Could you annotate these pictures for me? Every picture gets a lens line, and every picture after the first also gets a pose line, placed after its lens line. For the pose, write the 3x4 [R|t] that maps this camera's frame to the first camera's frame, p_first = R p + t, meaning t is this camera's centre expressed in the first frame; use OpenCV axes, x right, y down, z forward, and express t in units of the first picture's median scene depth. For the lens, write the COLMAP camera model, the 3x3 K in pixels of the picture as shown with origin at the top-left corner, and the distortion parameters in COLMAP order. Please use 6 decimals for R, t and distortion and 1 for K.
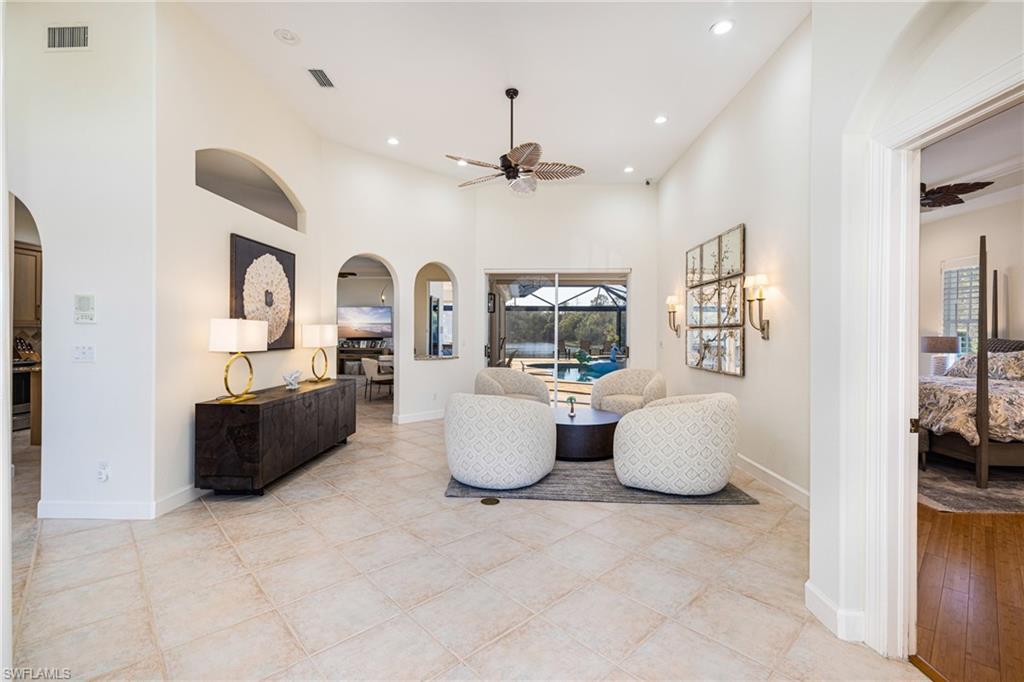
lens RADIAL K [[446.1, 0, 515.1], [0, 446.1, 330.3], [0, 0, 1]] dist [-0.000225, -0.001161]
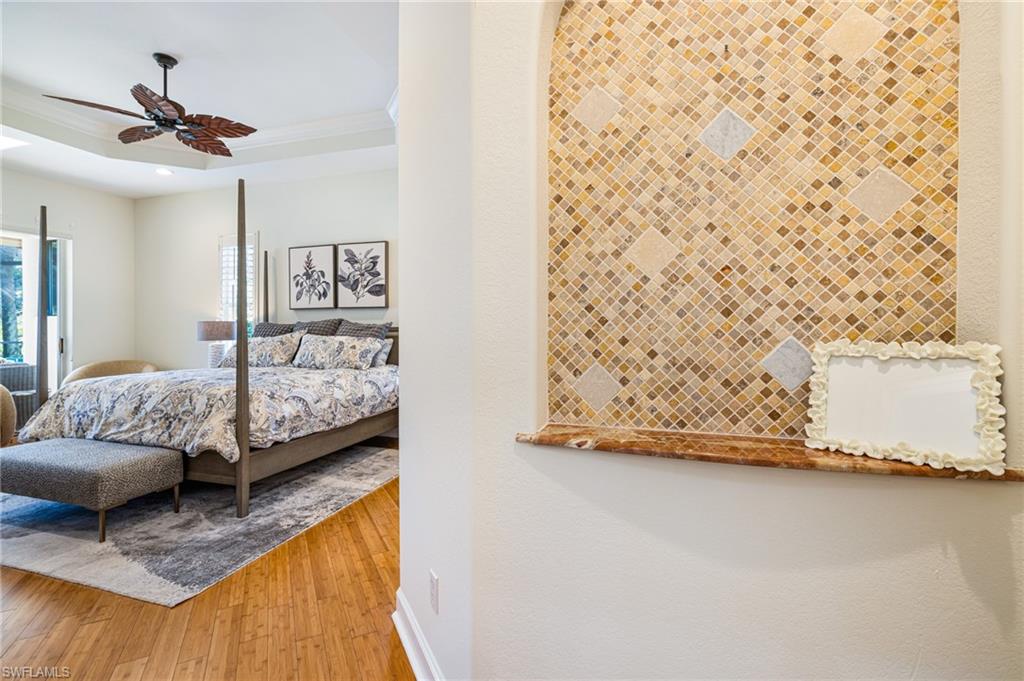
lens RADIAL K [[446.1, 0, 506.3], [0, 446.1, 330.7], [0, 0, 1]] dist [-0.000225, -0.001161]
pose [[0.274428, -0.015800, 0.961478, 0.437195], [0.000278, 0.999866, 0.016352, 0.028458], [-0.961608, -0.004220, 0.274396, 0.355090]]
